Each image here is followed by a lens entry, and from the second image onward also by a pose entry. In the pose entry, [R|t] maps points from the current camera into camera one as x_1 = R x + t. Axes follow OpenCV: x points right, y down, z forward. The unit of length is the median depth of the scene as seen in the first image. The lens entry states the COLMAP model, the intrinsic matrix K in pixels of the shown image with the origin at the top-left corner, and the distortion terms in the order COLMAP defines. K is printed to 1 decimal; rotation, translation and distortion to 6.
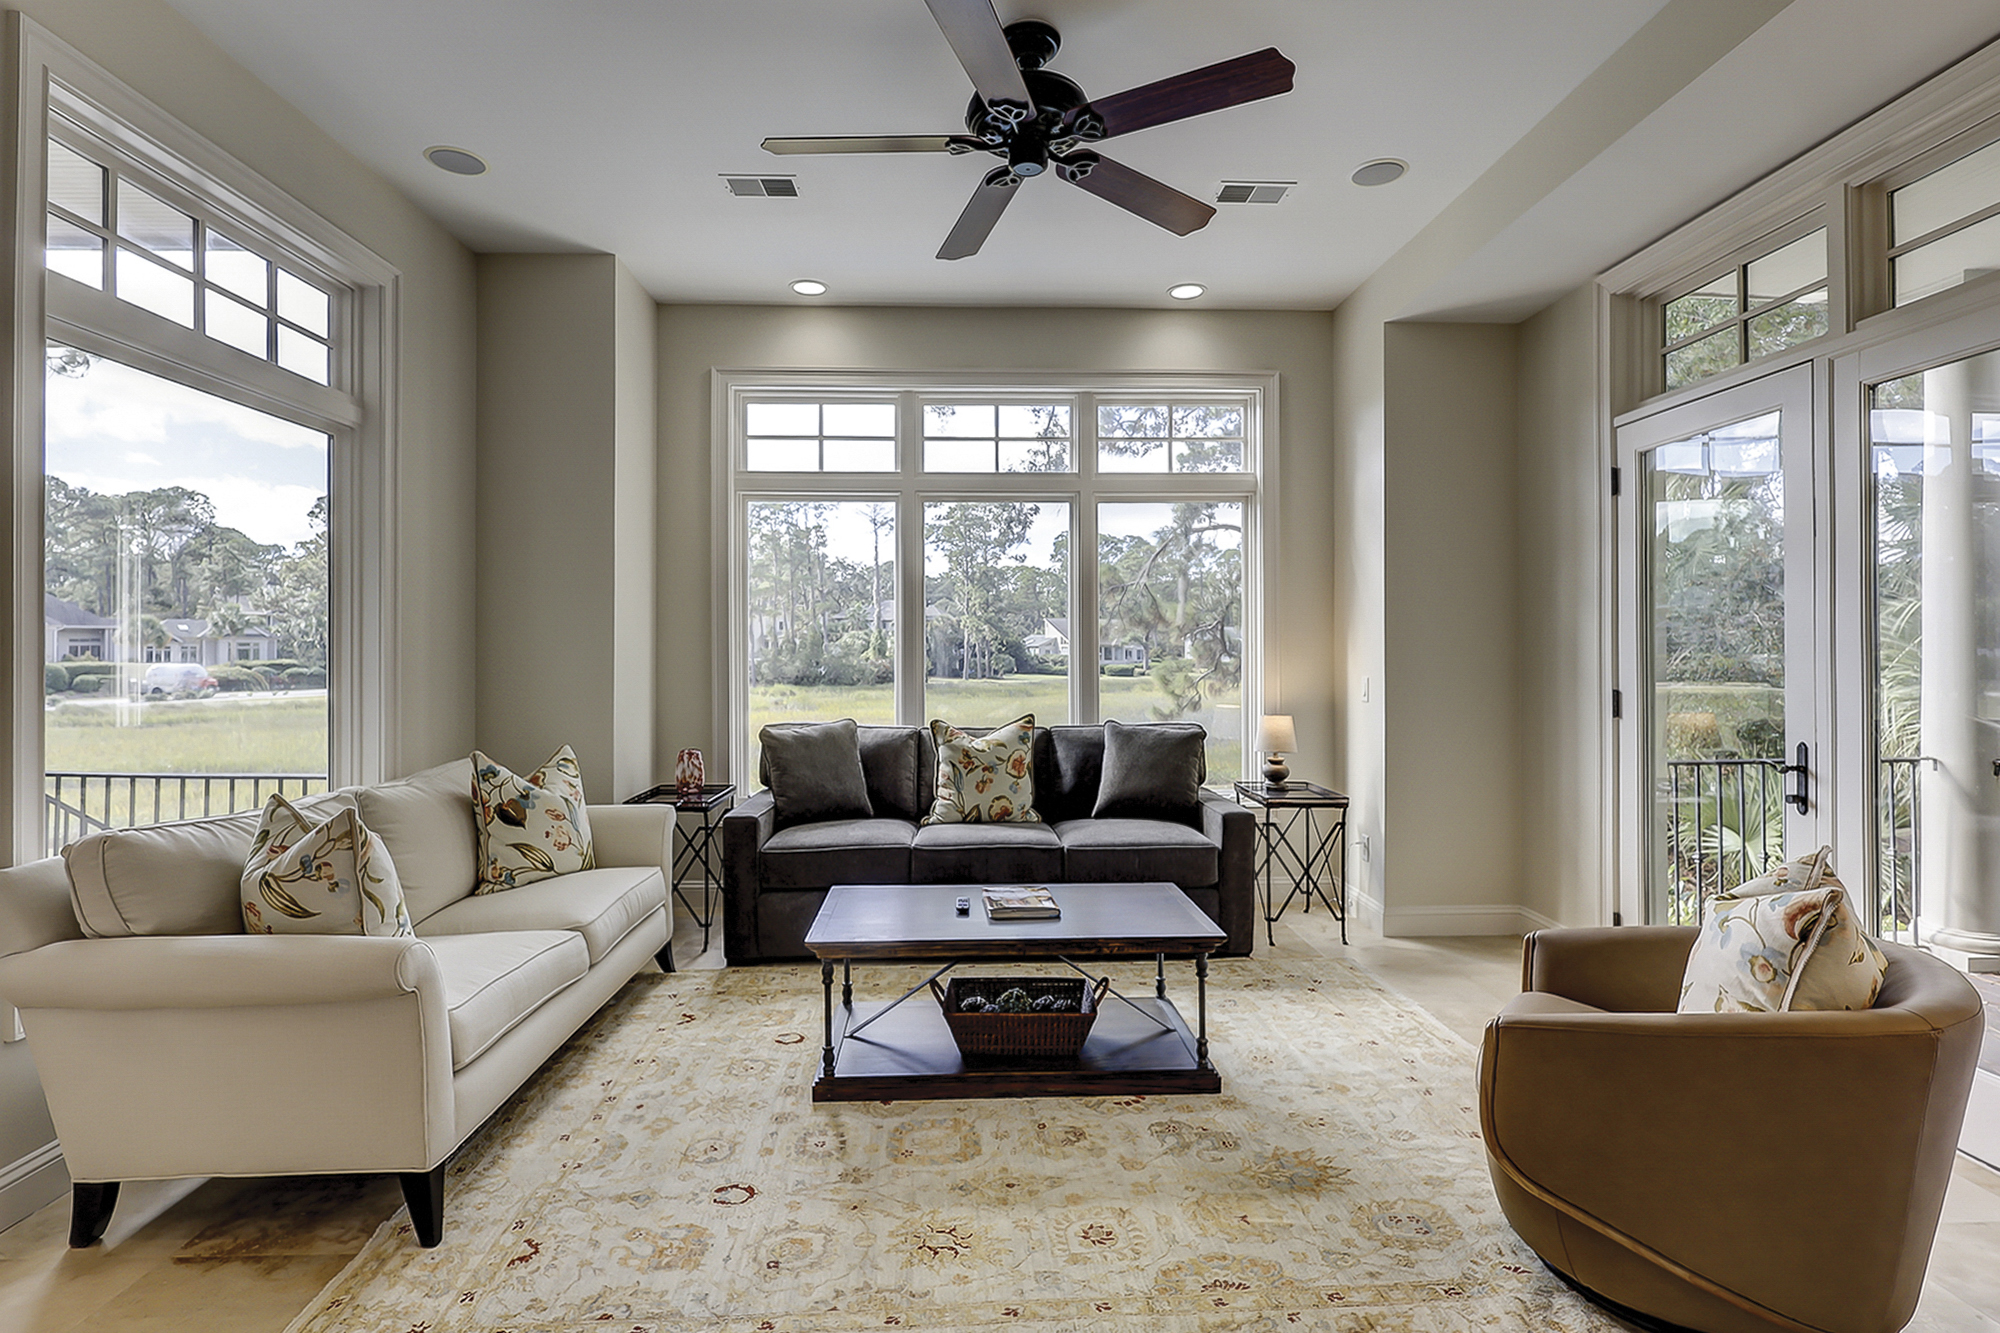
lens RADIAL K [[973.9, 0, 992.3], [0, 973.9, 650.1], [0, 0, 1]] dist [-0.004050, 0.001954]
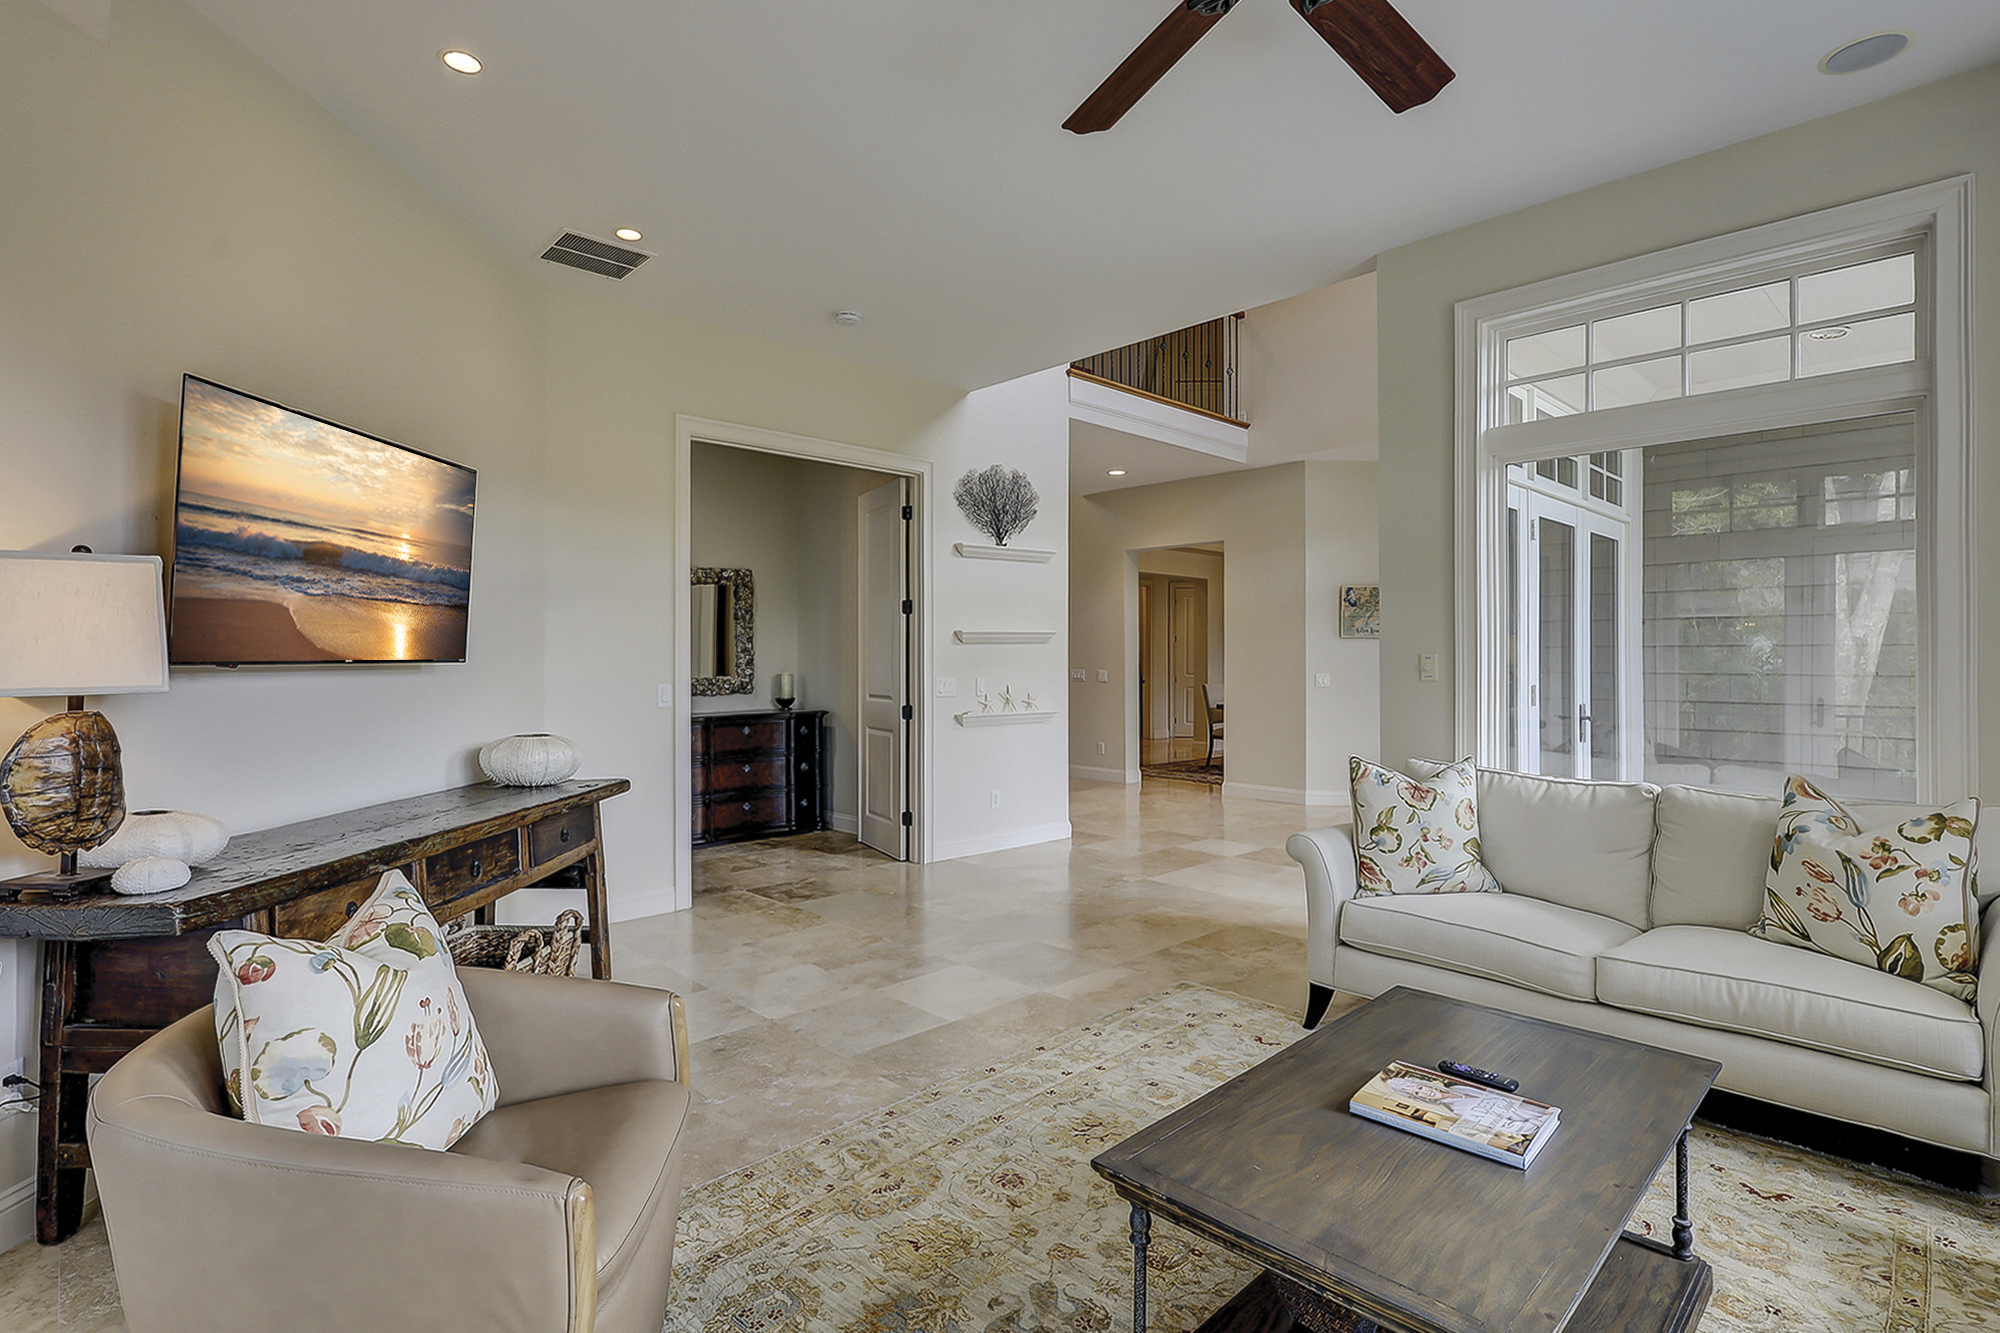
lens RADIAL K [[973.9, 0, 1003.0], [0, 973.9, 663.2], [0, 0, 1]] dist [-0.004050, 0.001954]
pose [[-0.736813, 0.005551, -0.676074, 0.877193], [0.003133, 0.999984, 0.004797, -0.001171], [0.676090, 0.001416, -0.736818, 1.834928]]
